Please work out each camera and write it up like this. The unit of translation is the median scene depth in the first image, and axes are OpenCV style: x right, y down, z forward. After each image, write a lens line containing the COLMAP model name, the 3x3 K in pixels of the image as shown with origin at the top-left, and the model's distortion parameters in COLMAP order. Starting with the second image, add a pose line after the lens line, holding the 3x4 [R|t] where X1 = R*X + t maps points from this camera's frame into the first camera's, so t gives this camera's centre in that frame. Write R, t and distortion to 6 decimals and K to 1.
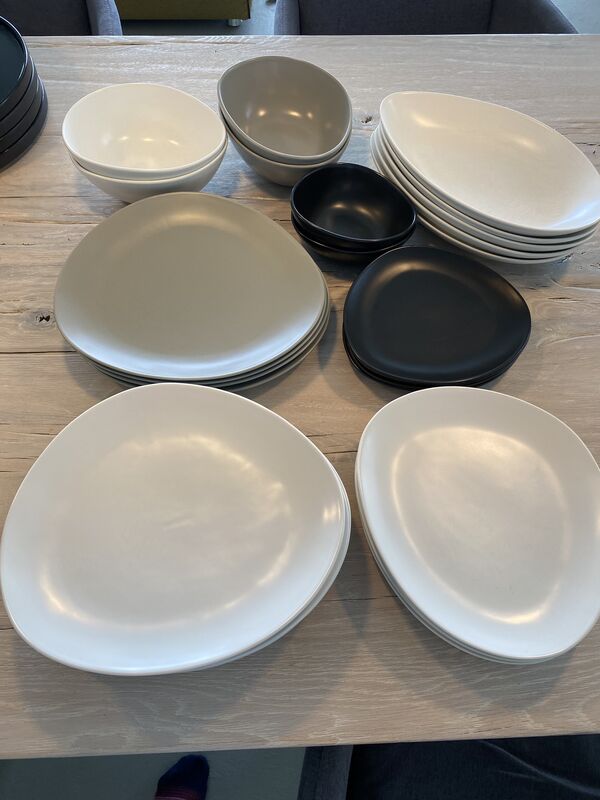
lens RADIAL K [[605.5, 0, 300.9], [0, 605.5, 396.1], [0, 0, 1]] dist [0.003768, -0.000197]
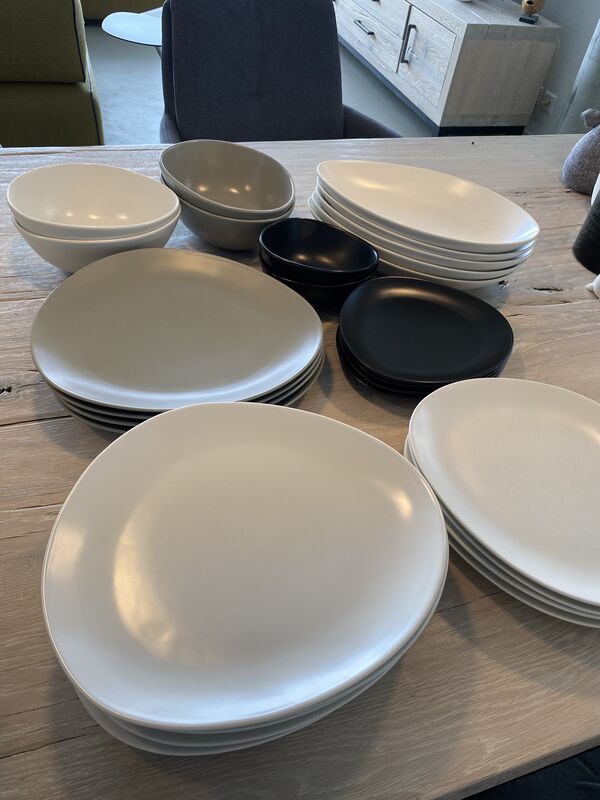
lens RADIAL K [[605.5, 0, 300.5], [0, 605.5, 398.9], [0, 0, 1]] dist [0.003768, -0.000197]
pose [[0.958846, -0.134198, 0.250210, -0.301265], [0.193603, 0.953631, -0.230449, 0.206976], [-0.207682, 0.269406, 0.940366, 0.135040]]
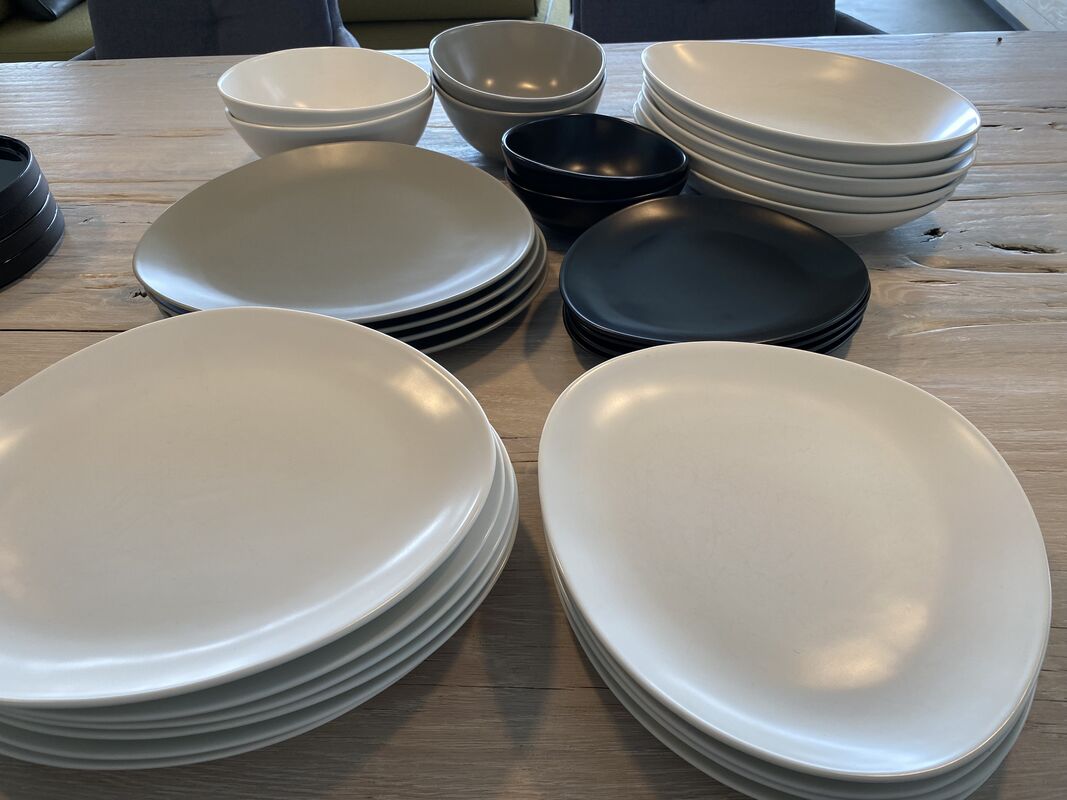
lens RADIAL K [[807.6, 0, 529.0], [0, 807.6, 402.8], [0, 0, 1]] dist [0.003768, -0.000197]
pose [[0.990611, 0.021270, -0.135044, 0.183264], [-0.064493, 0.943702, -0.324449, 0.330289], [0.120541, 0.330112, 0.936214, 0.288538]]
